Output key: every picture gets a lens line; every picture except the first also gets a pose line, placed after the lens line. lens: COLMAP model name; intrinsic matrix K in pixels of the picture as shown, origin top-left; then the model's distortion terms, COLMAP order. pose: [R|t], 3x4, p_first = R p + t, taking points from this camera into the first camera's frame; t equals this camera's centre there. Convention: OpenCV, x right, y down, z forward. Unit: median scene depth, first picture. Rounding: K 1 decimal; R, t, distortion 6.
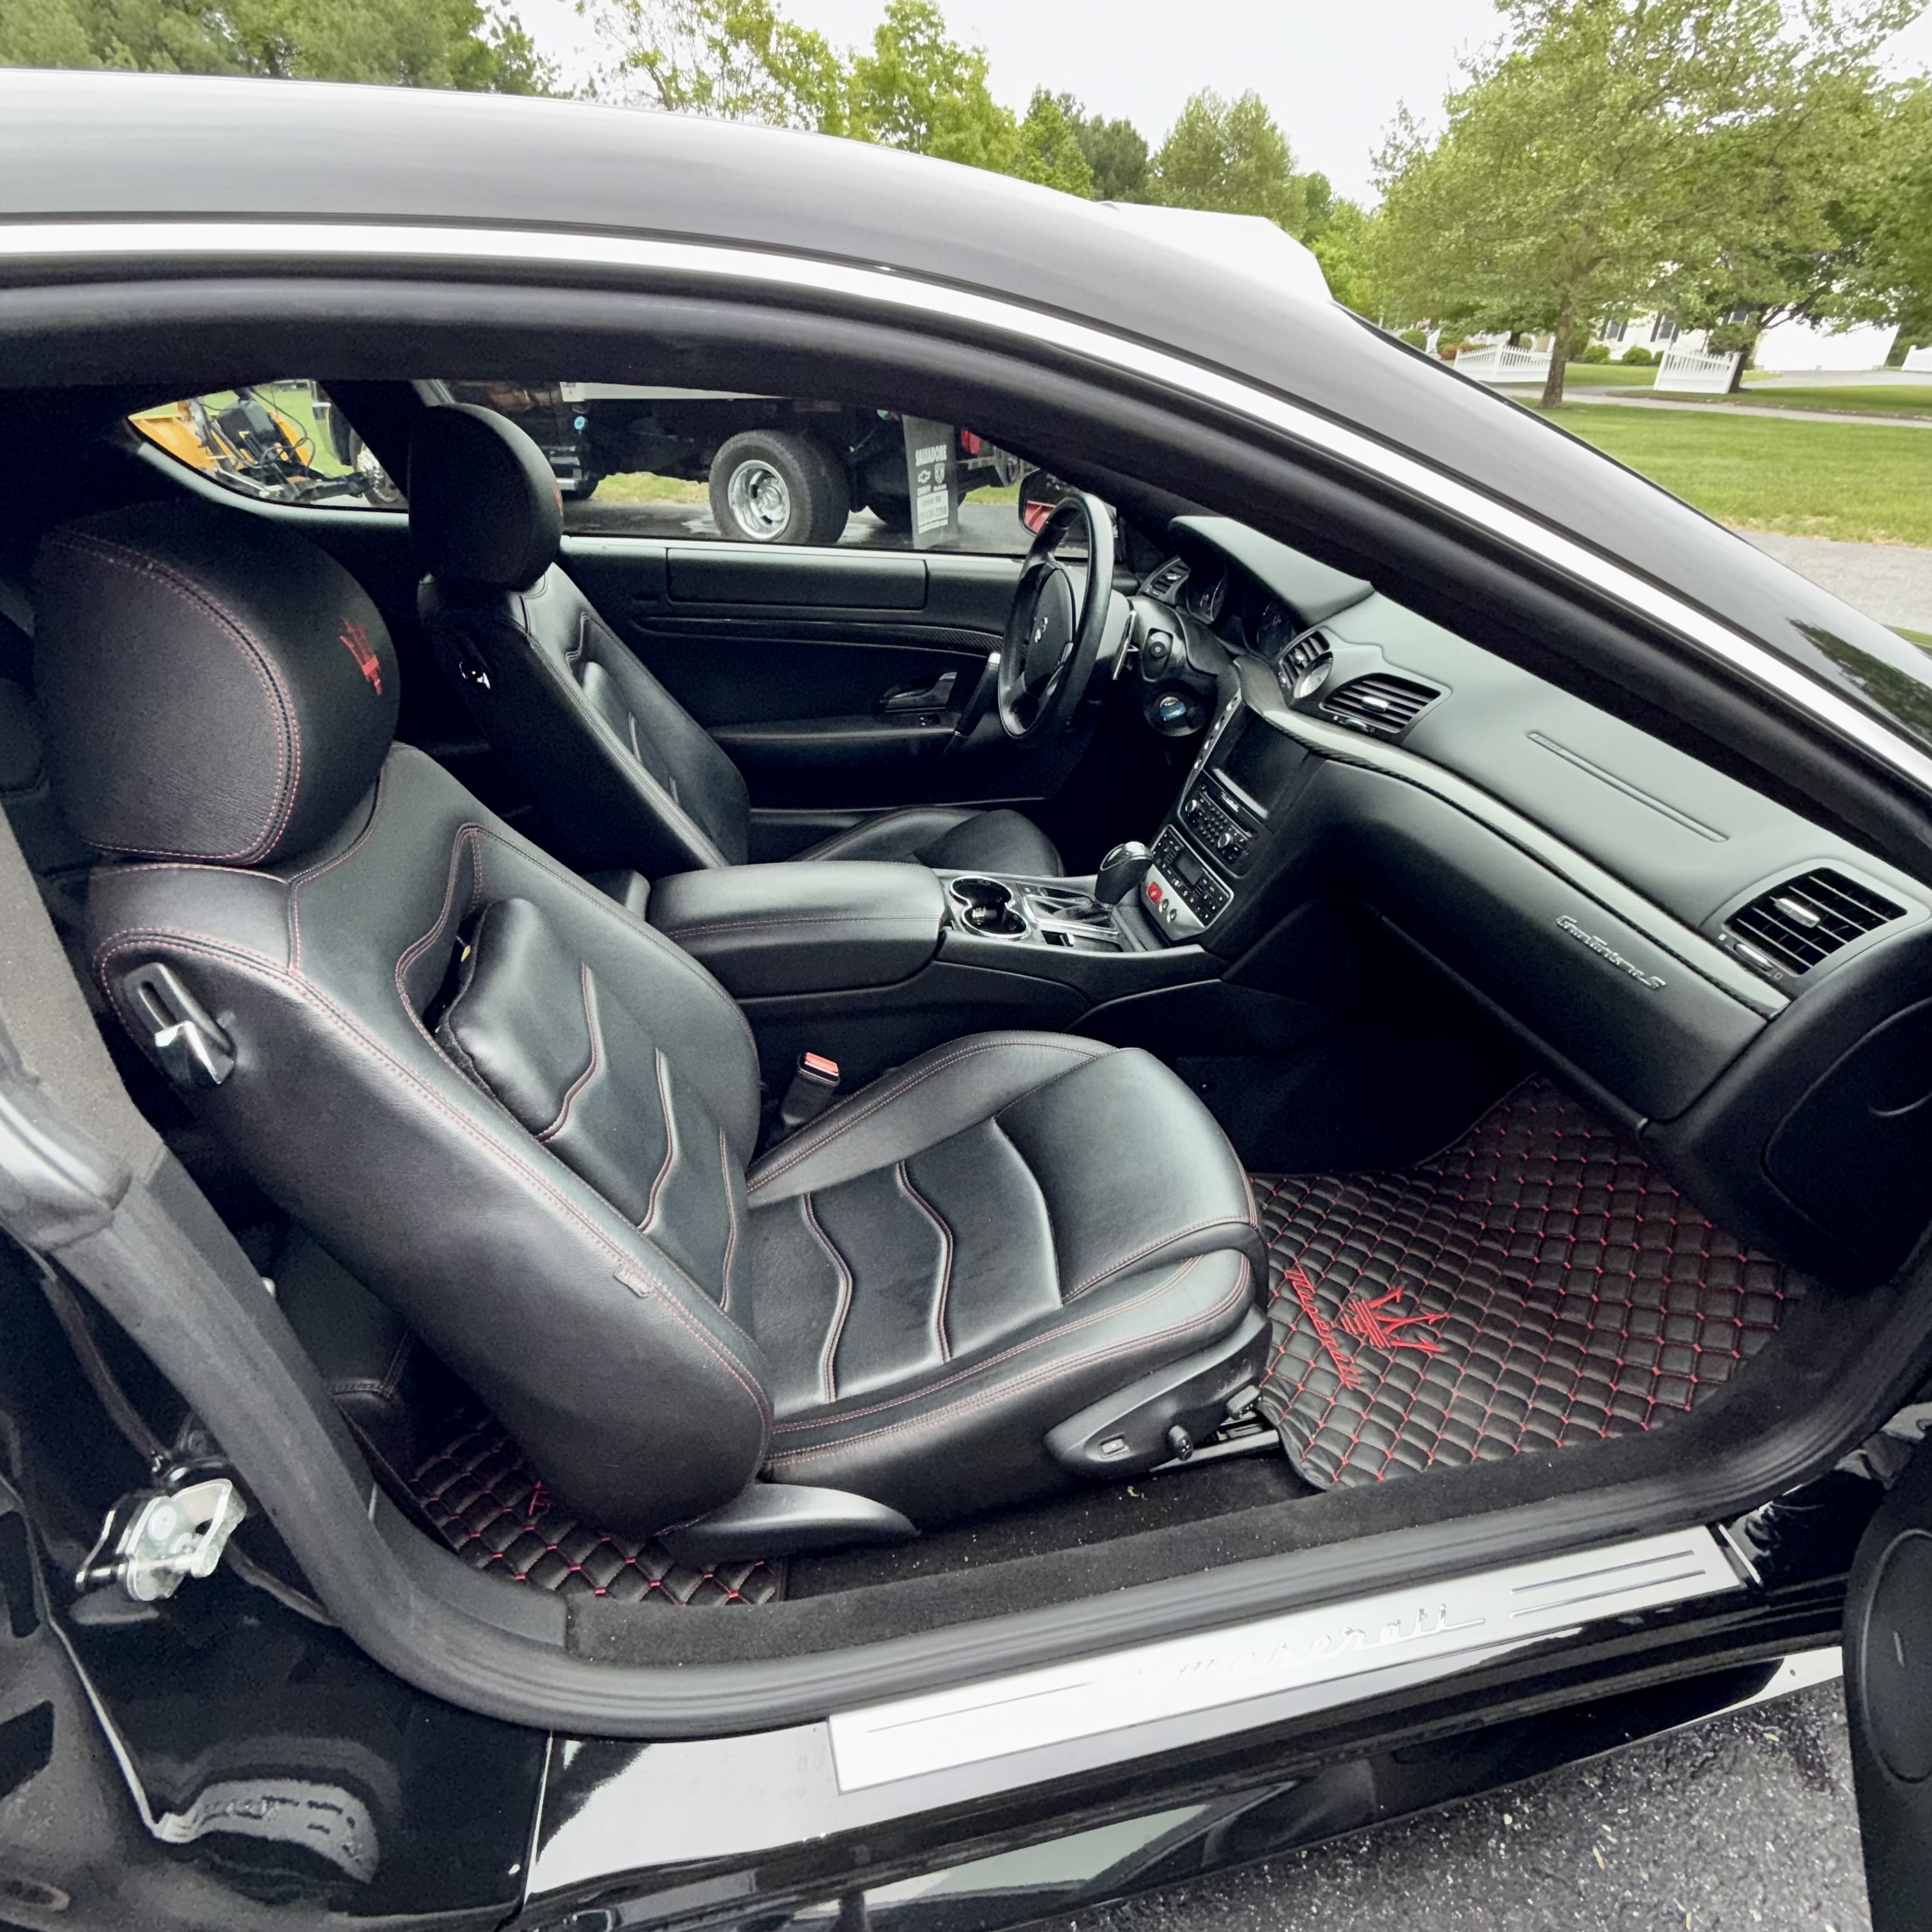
lens RADIAL K [[998.6, 0, 936.5], [0, 998.6, 964.4], [0, 0, 1]] dist [0.000621, 0.000634]
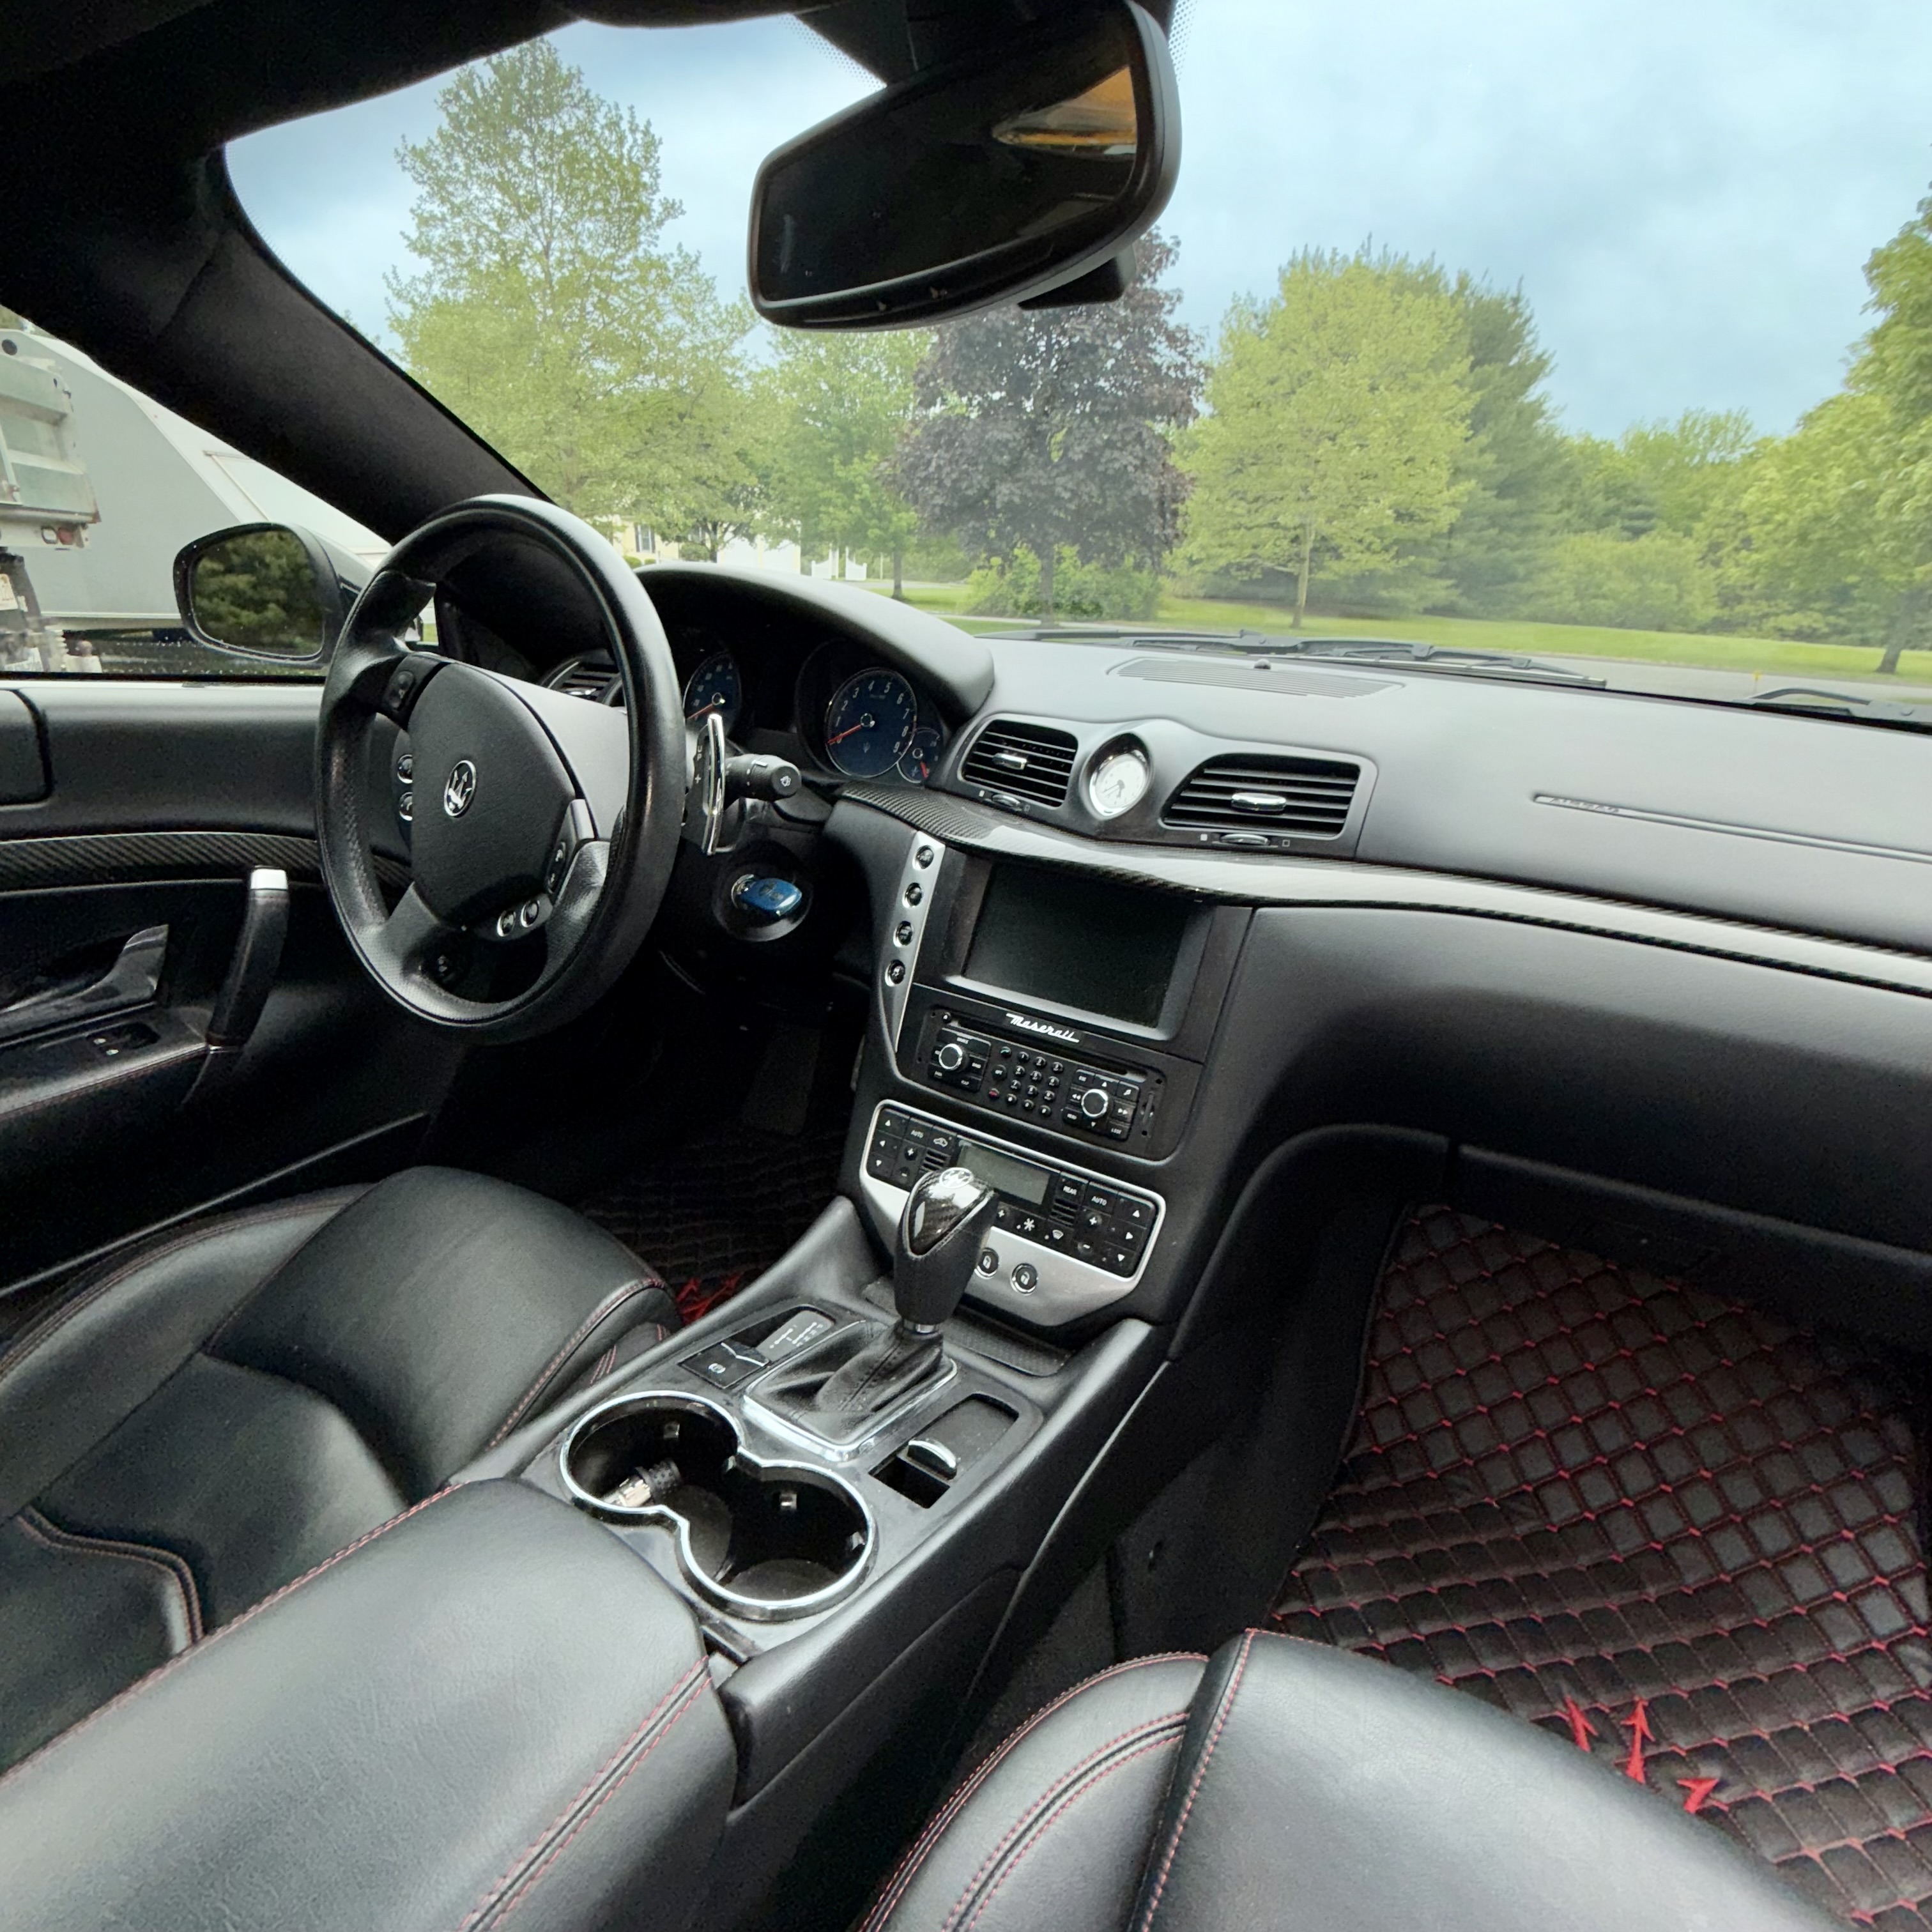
lens RADIAL K [[1036.1, 0, 966.0], [0, 1036.1, 966.0], [0, 0, 1]] dist [0.002808, -0.003300]
pose [[0.669668, -0.241187, 0.702406, -0.095826], [0.358813, 0.933158, -0.021667, -0.176631], [-0.650230, 0.266542, 0.711447, 0.568068]]
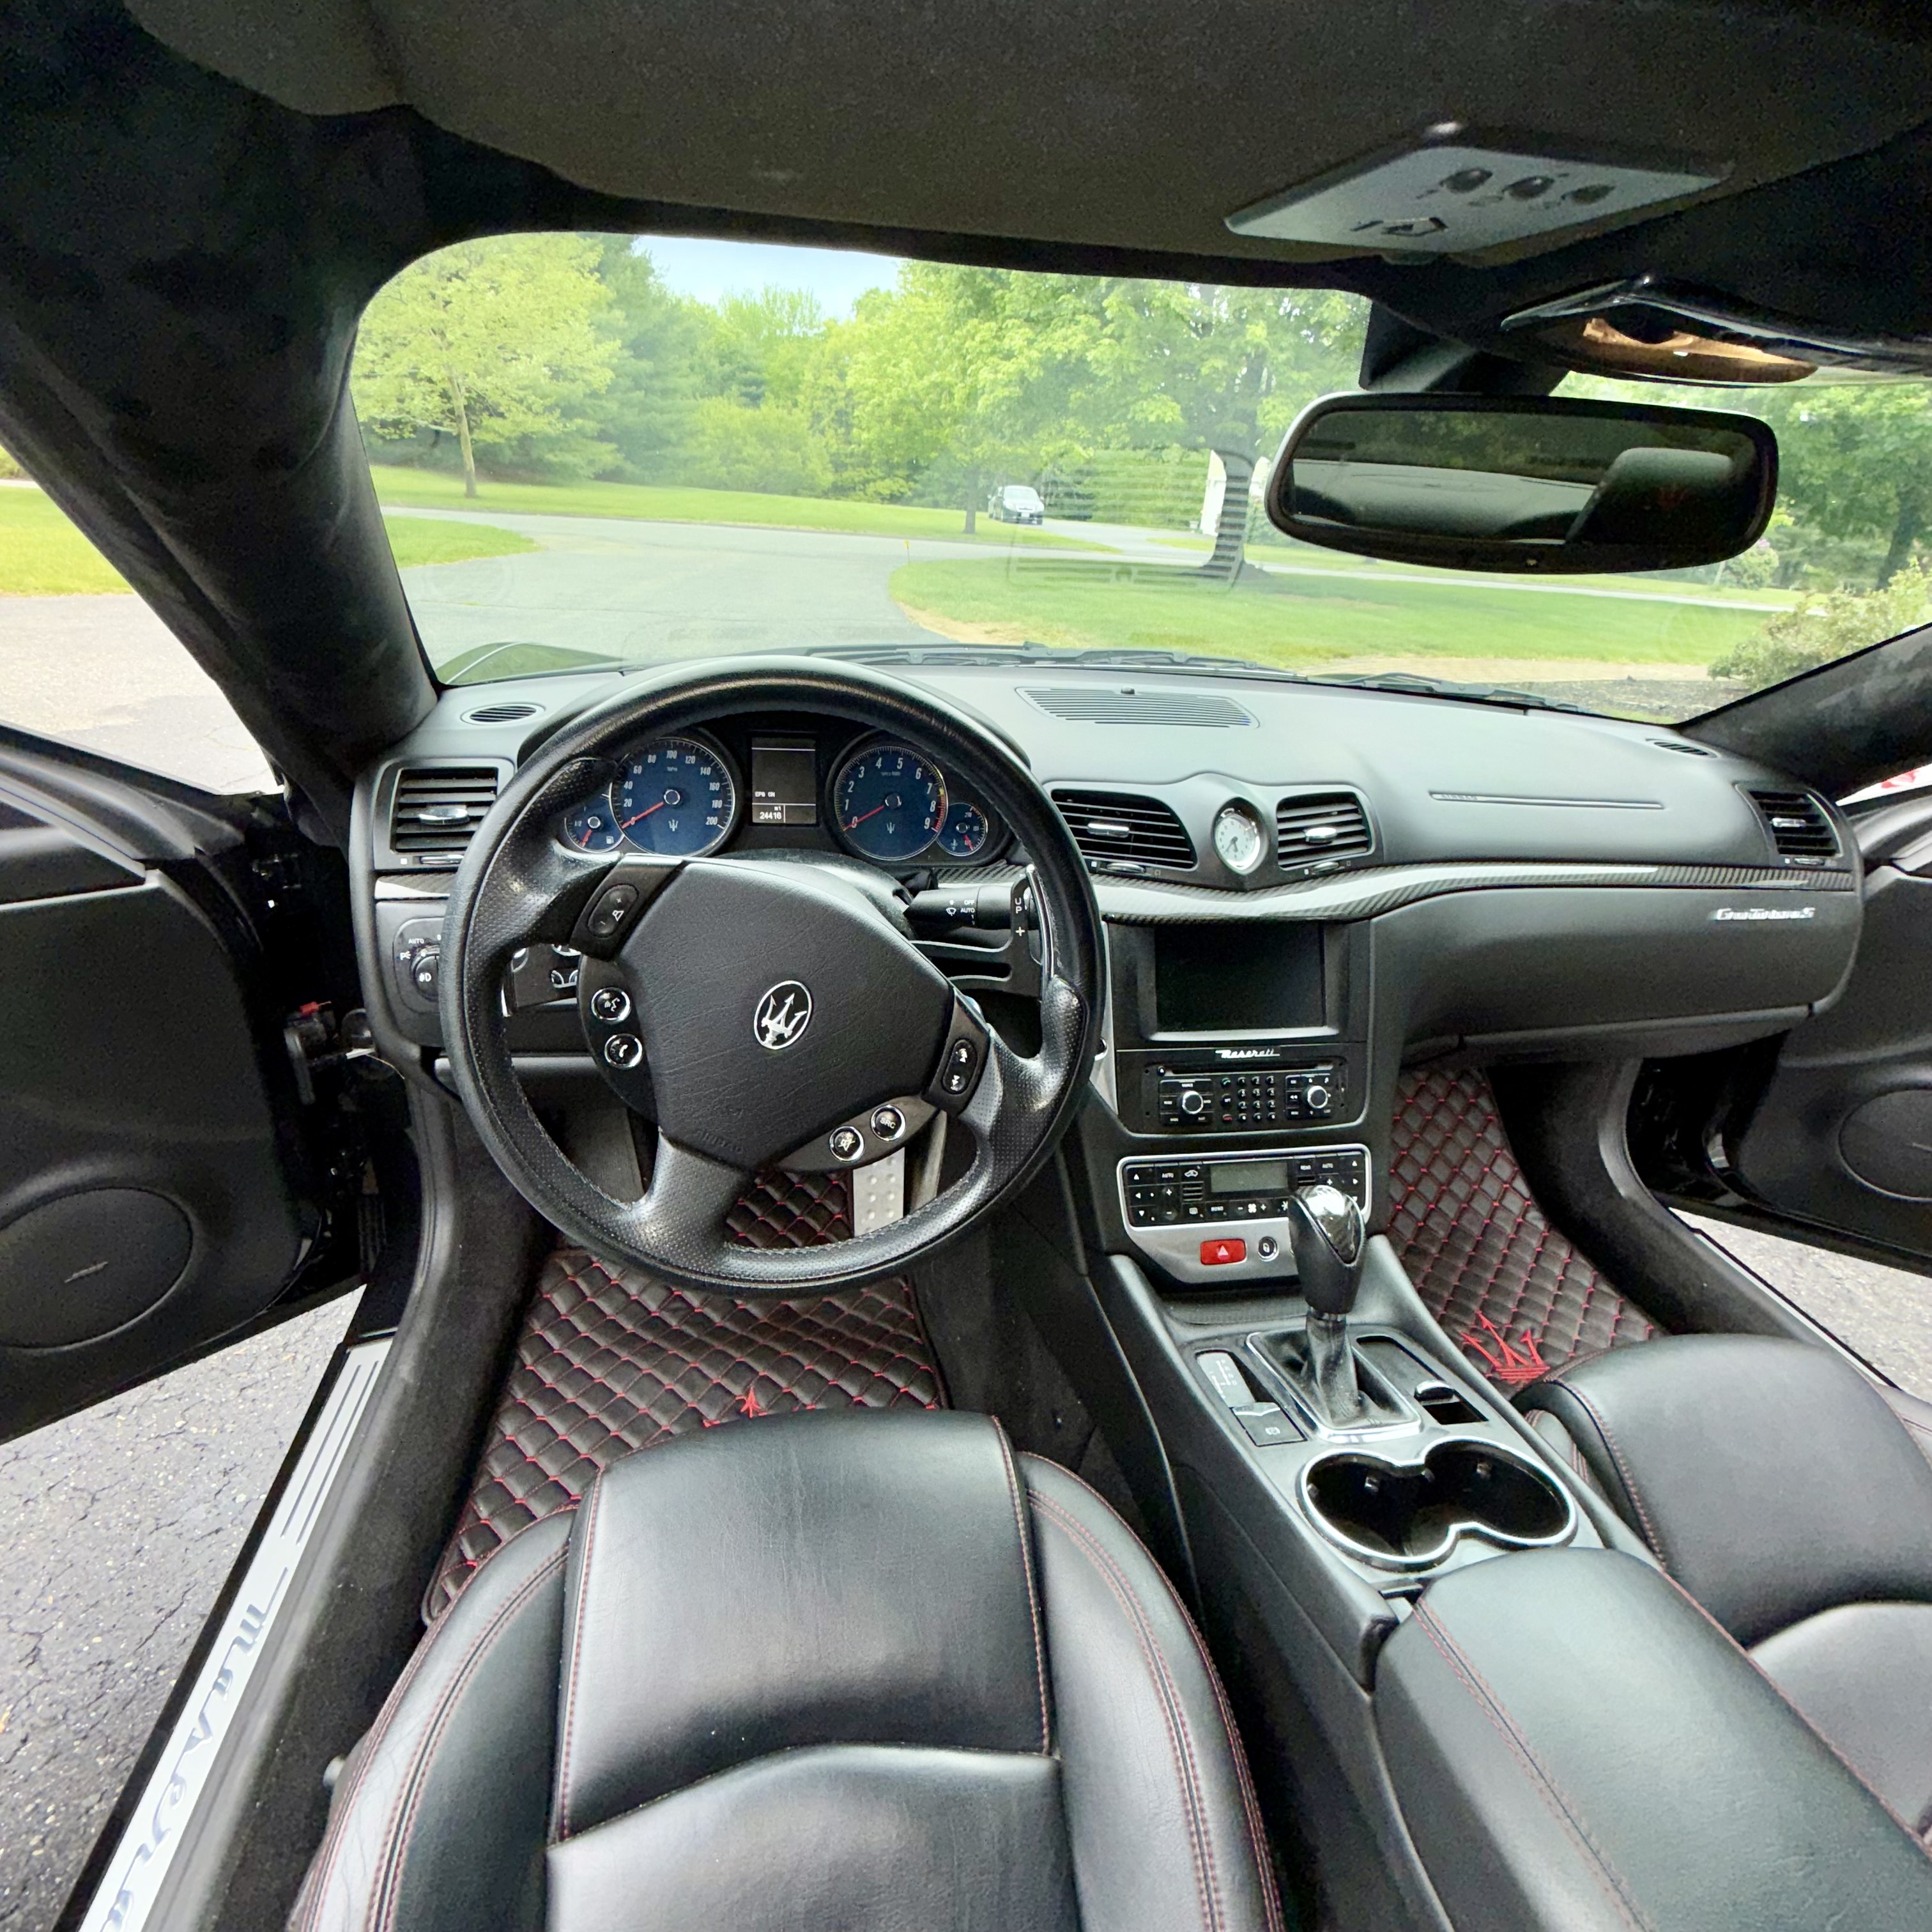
lens RADIAL K [[1044.0, 0, 972.0], [0, 1044.0, 977.1], [0, 0, 1]] dist [0.000099, -0.003398]
pose [[-0.015558, -0.437845, 0.898916, -0.250820], [0.470131, 0.790245, 0.393051, -0.488754], [-0.882459, 0.428723, 0.193550, 0.902271]]
